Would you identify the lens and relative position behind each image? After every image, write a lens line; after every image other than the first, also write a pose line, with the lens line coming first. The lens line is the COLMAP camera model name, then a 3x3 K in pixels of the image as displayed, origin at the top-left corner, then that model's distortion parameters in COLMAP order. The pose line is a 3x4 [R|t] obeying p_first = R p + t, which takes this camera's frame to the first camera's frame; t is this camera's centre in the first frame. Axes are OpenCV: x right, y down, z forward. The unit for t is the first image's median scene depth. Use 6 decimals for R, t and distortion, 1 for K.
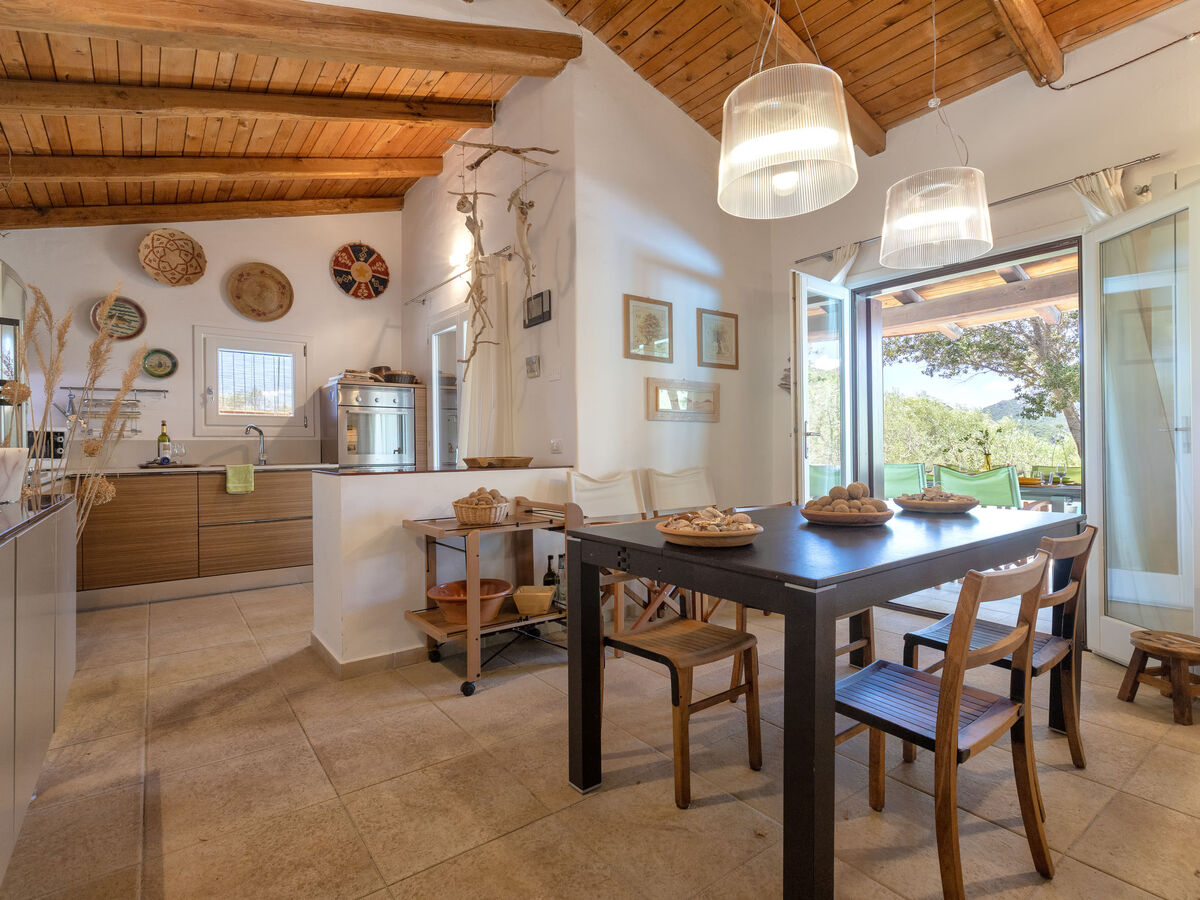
lens RADIAL K [[603.8, 0, 606.1], [0, 603.8, 447.0], [0, 0, 1]] dist [-0.000859, -0.001100]
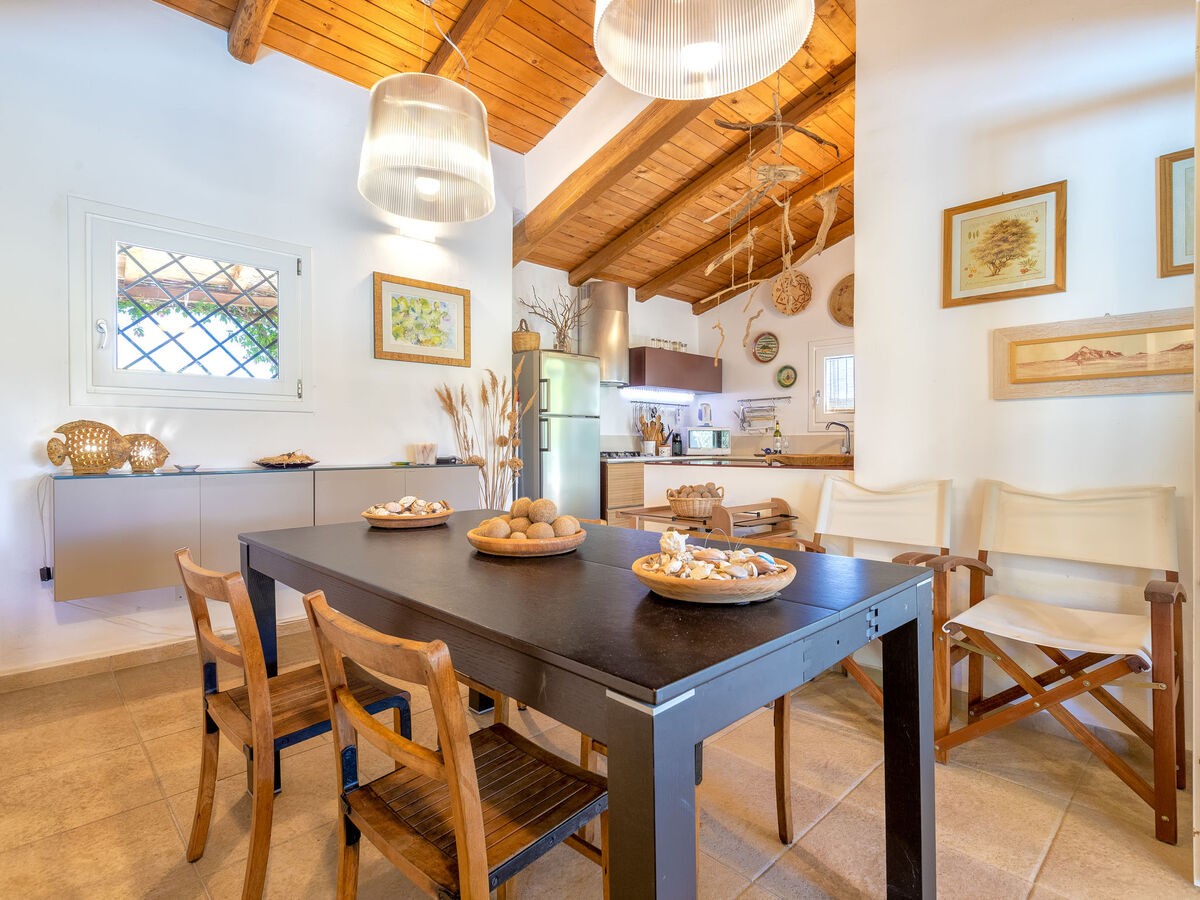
lens RADIAL K [[603.8, 0, 605.5], [0, 603.8, 450.6], [0, 0, 1]] dist [-0.000859, -0.001100]
pose [[0.125861, 0.020861, -0.991829, 0.506750], [0.001595, 0.999773, 0.021230, -0.006385], [0.992047, -0.004254, 0.125799, 0.441280]]
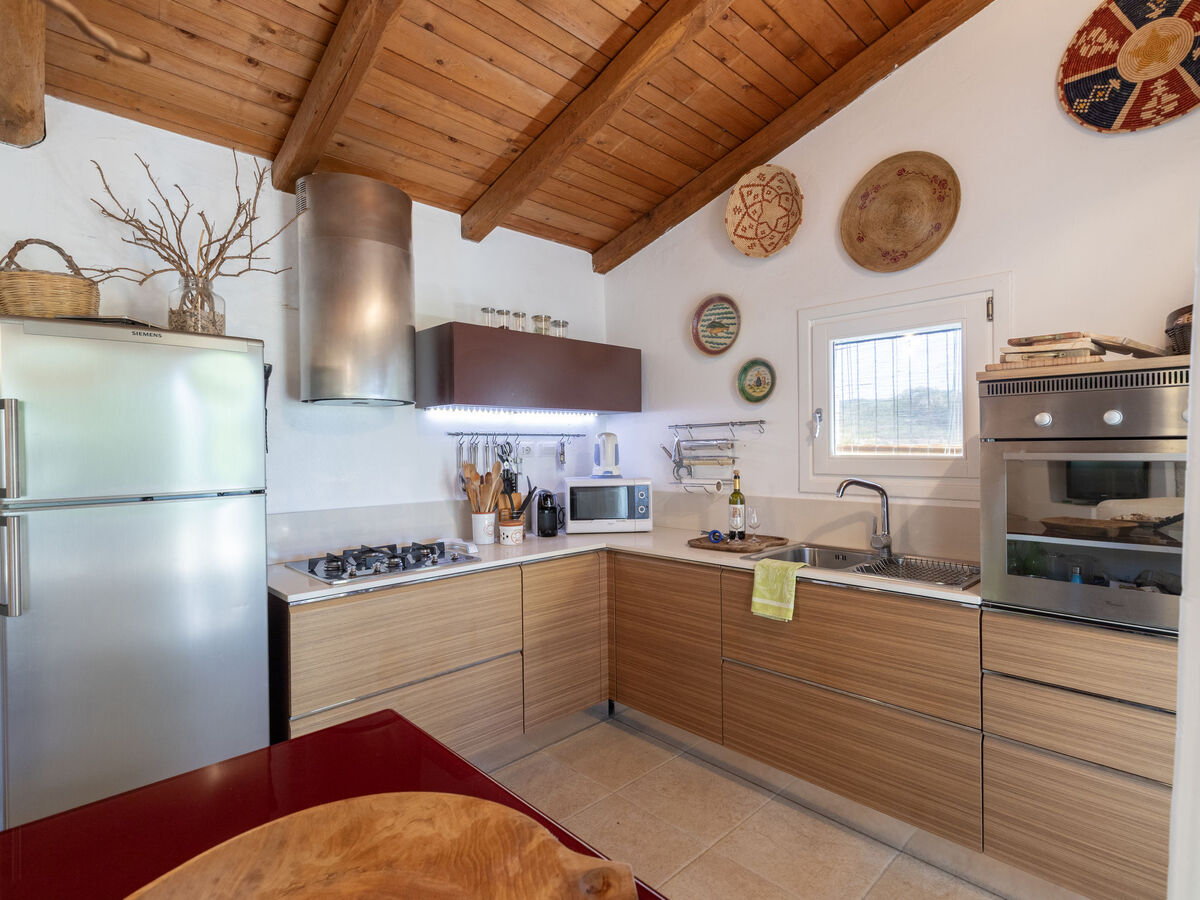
lens RADIAL K [[603.8, 0, 601.1], [0, 603.8, 451.8], [0, 0, 1]] dist [-0.000859, -0.001100]
pose [[0.117171, 0.015615, -0.992989, -0.101620], [0.013322, 0.999762, 0.017294, -0.073836], [0.993022, -0.015255, 0.116935, 0.746506]]
